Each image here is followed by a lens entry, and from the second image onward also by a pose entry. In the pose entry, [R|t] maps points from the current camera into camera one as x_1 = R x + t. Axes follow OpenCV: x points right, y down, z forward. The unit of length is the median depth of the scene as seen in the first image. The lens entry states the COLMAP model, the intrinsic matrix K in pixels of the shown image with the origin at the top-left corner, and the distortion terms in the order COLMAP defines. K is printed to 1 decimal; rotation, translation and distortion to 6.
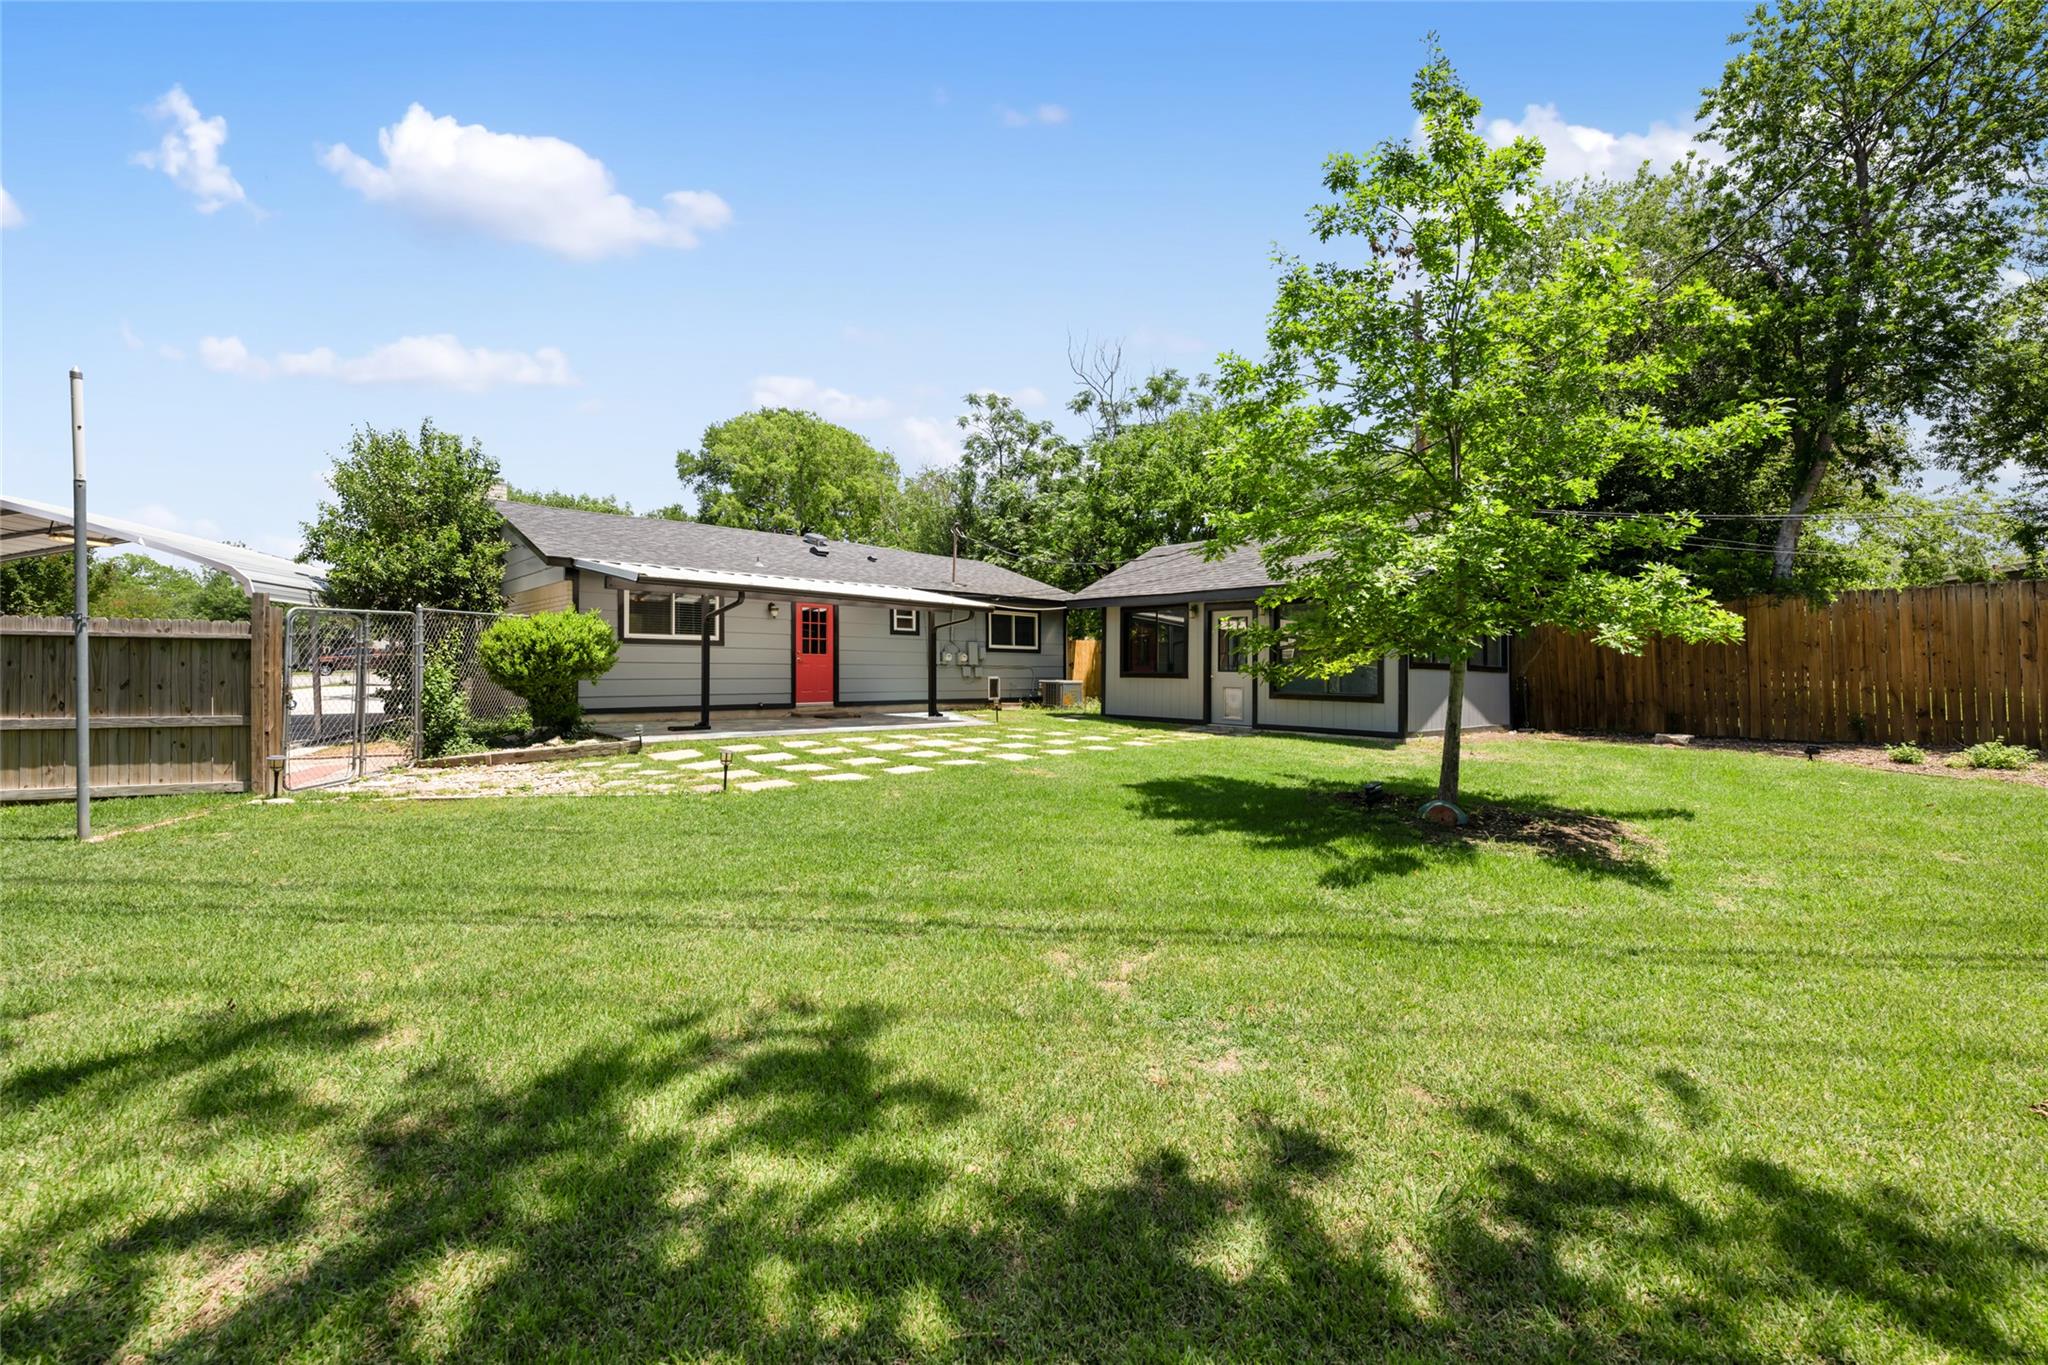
lens RADIAL K [[818.6, 0, 1012.4], [0, 818.6, 692.6], [0, 0, 1]] dist [-0.005622, 0.000213]
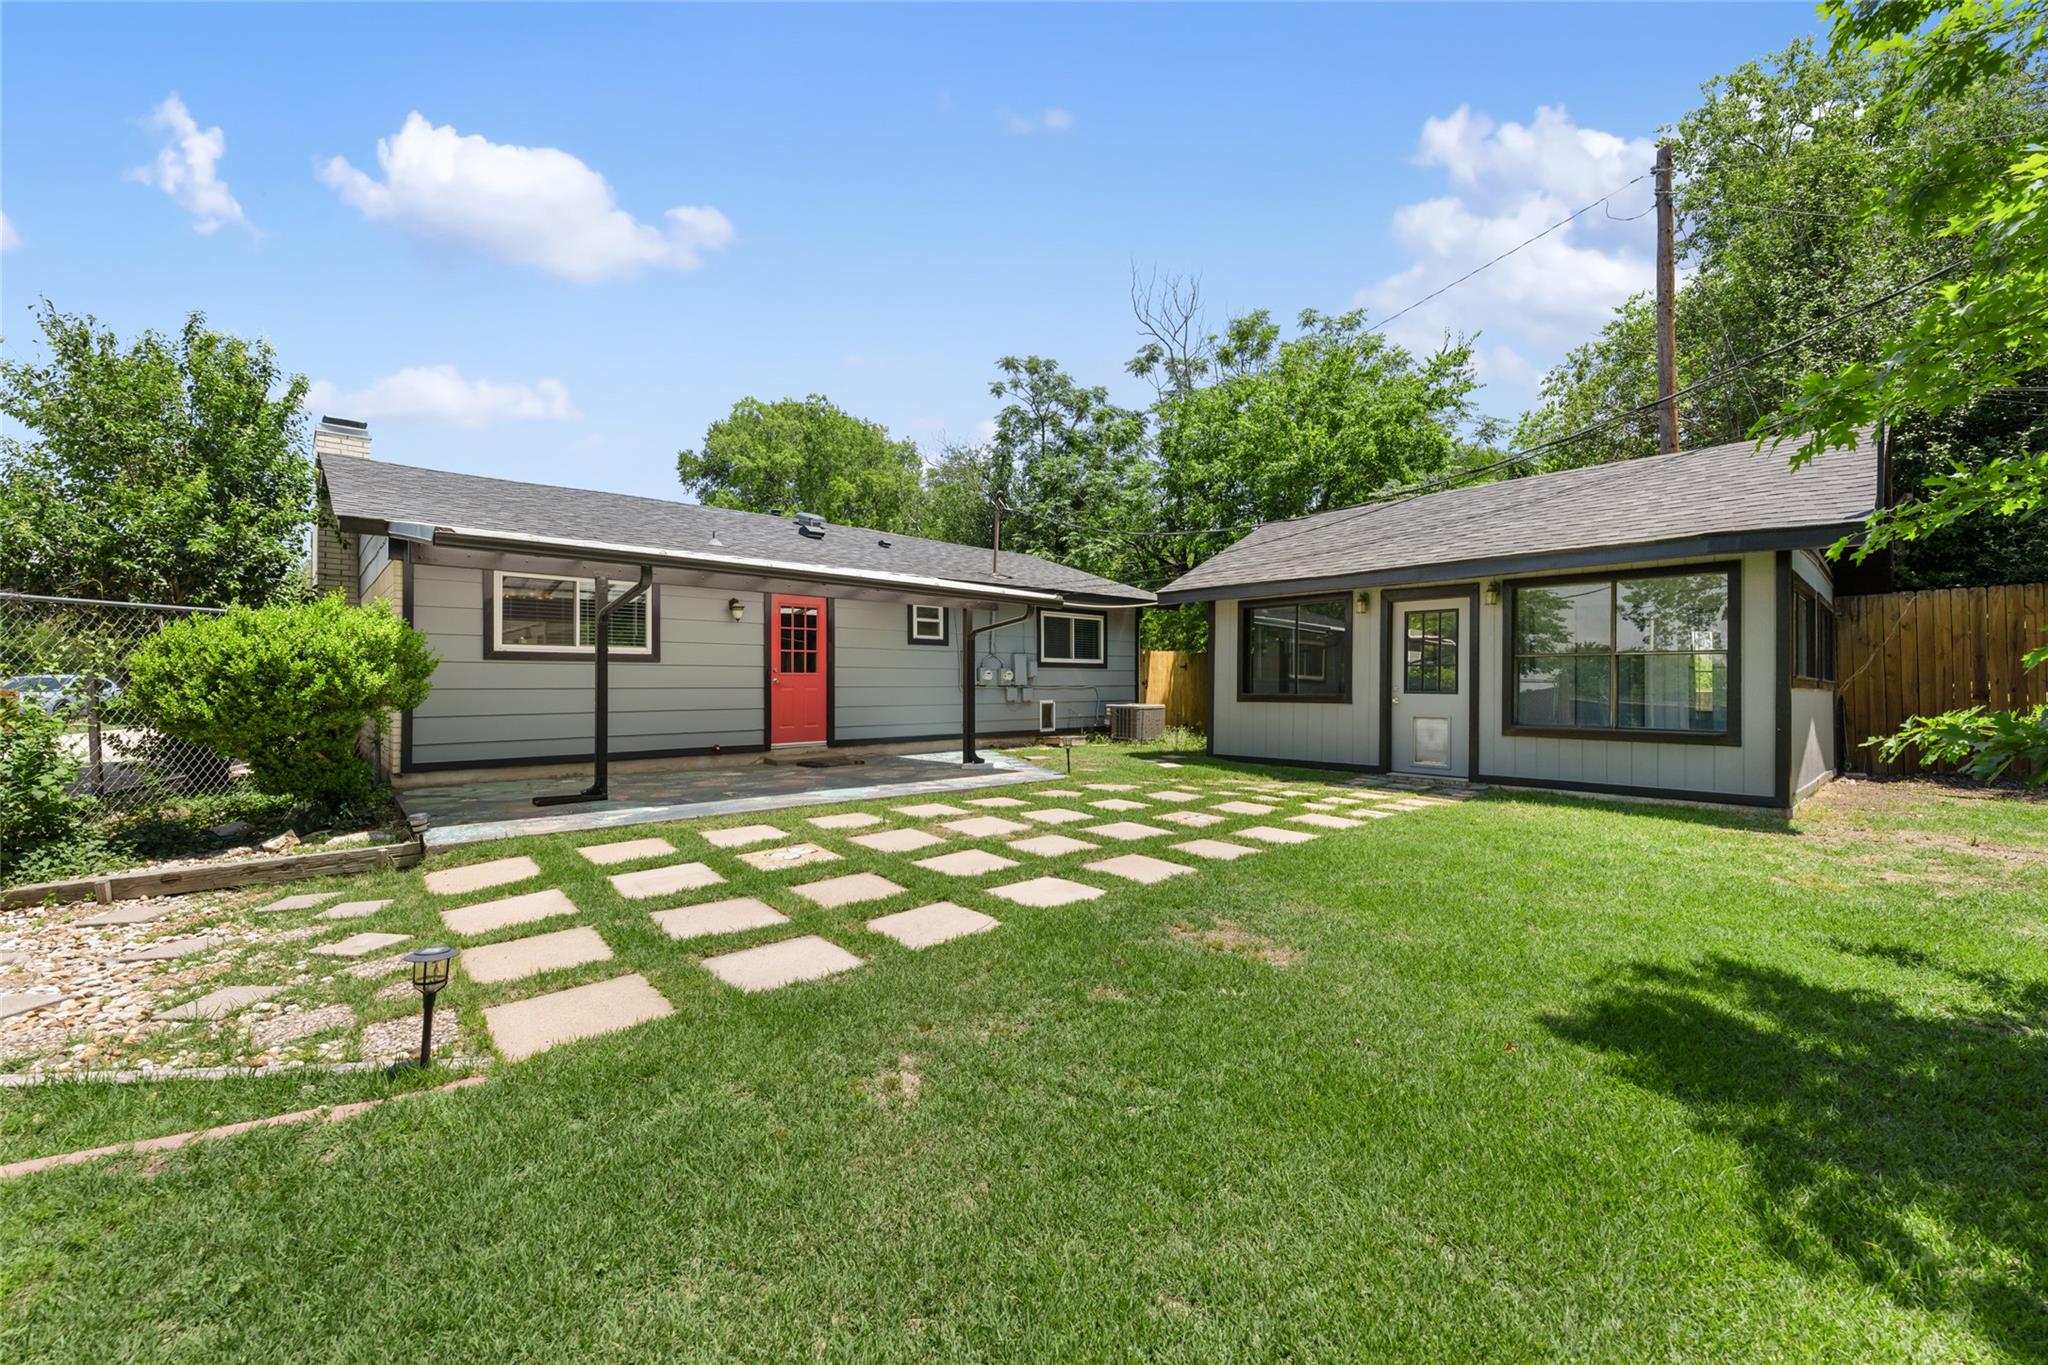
lens RADIAL K [[818.6, 0, 1021.1], [0, 818.6, 689.5], [0, 0, 1]] dist [-0.005622, 0.000213]
pose [[0.999719, -0.011612, -0.020674, -0.032599], [0.011093, 0.999625, -0.025044, -0.011493], [0.020957, 0.024808, 0.999473, 0.256191]]
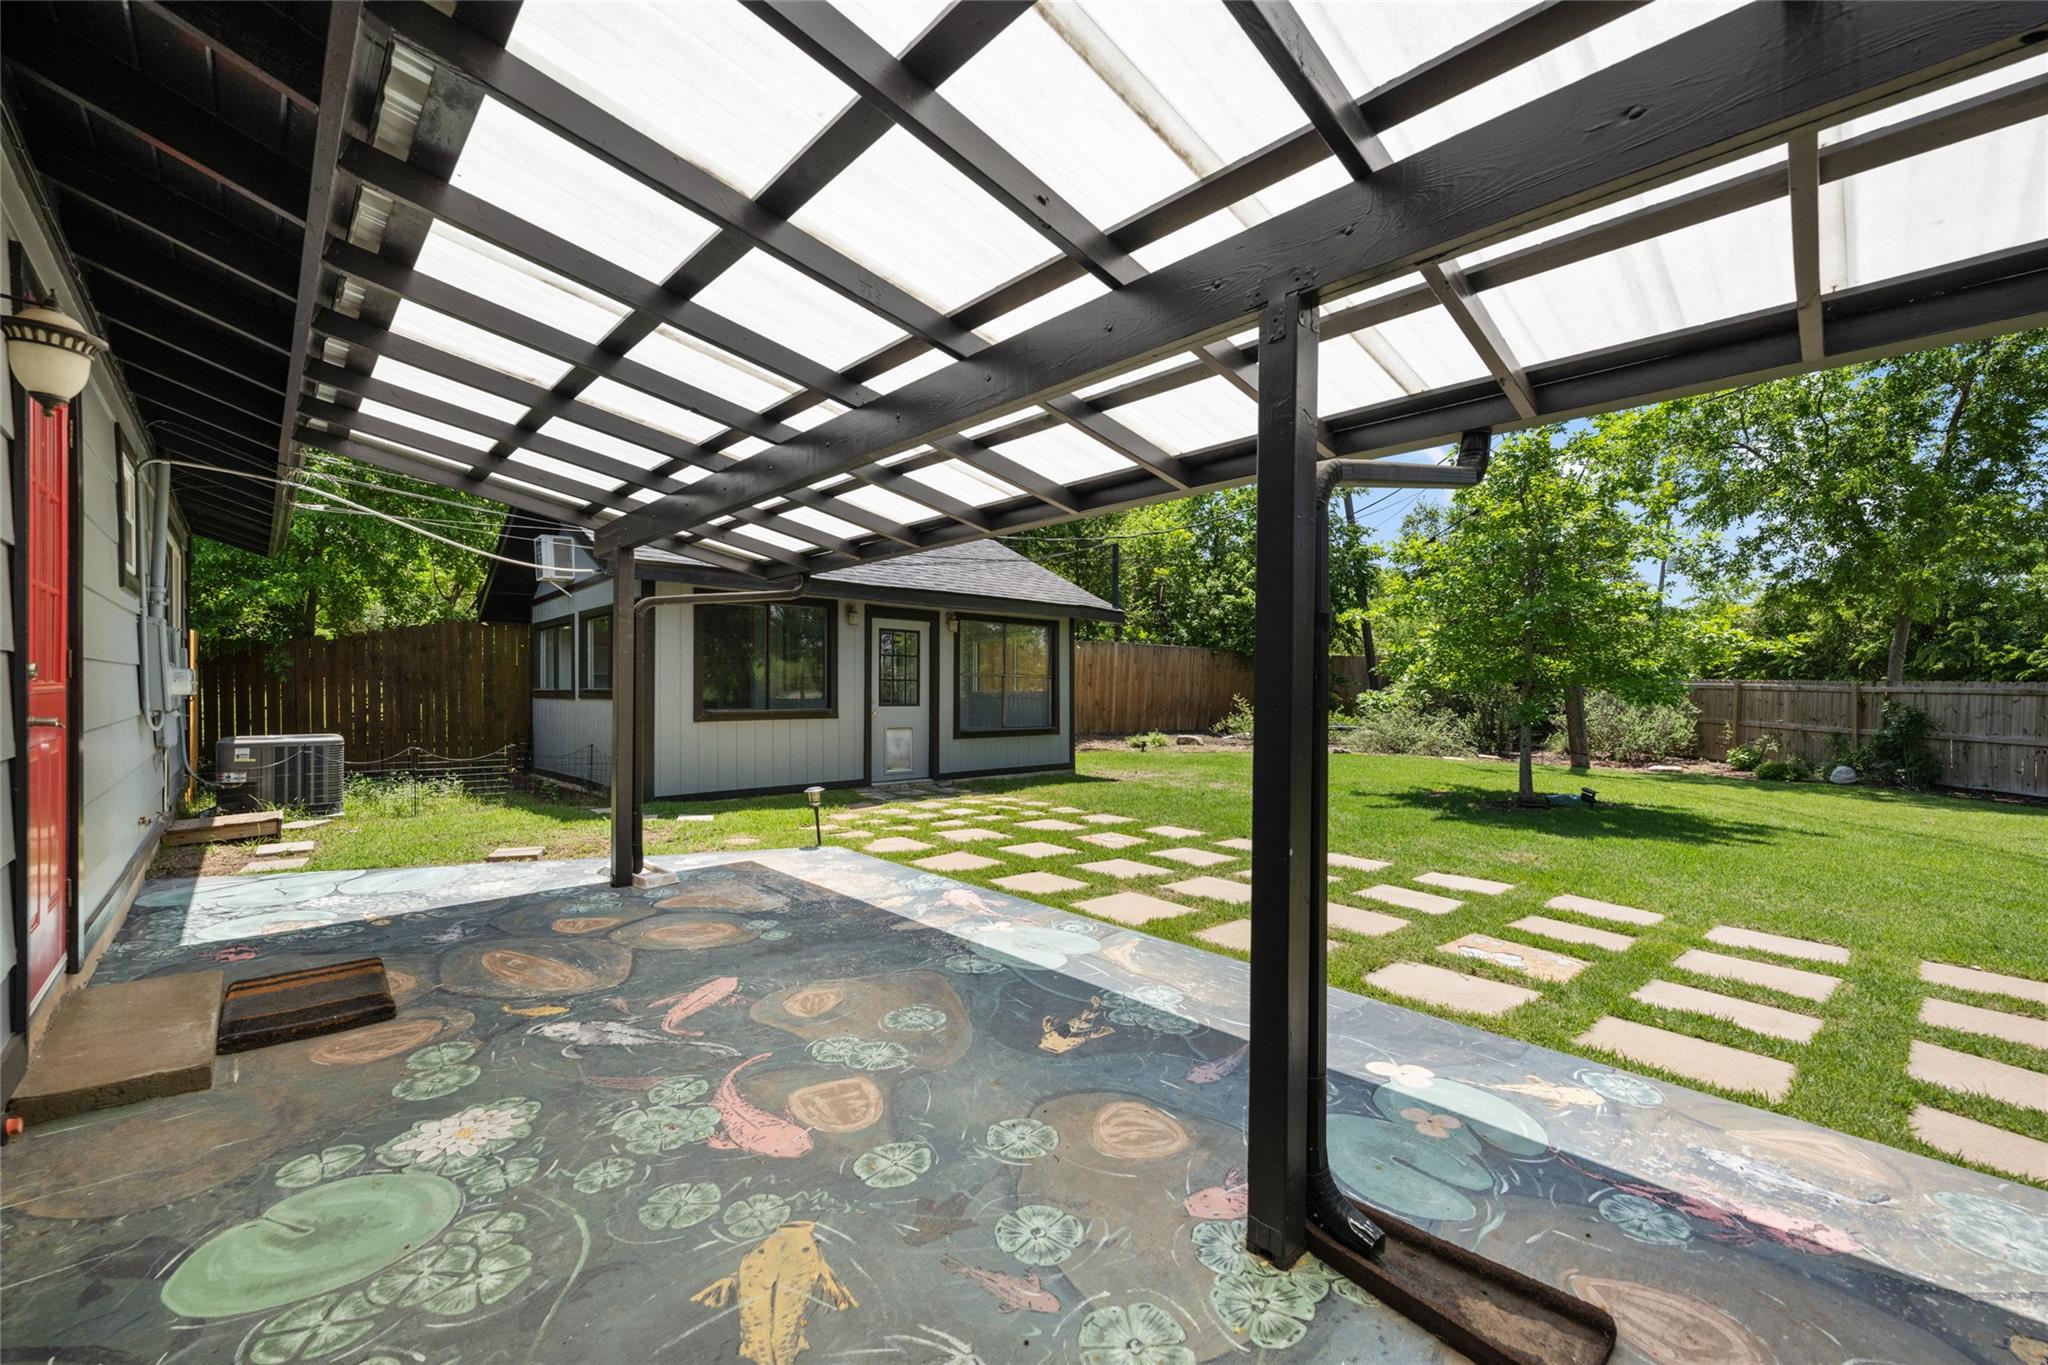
lens RADIAL K [[818.6, 0, 1036.2], [0, 818.6, 687.3], [0, 0, 1]] dist [-0.005622, 0.000213]
pose [[-0.010162, -0.013000, 0.999864, -0.327097], [0.023816, 0.999629, 0.013239, -0.035411], [-0.999665, 0.023948, -0.009849, 0.664625]]
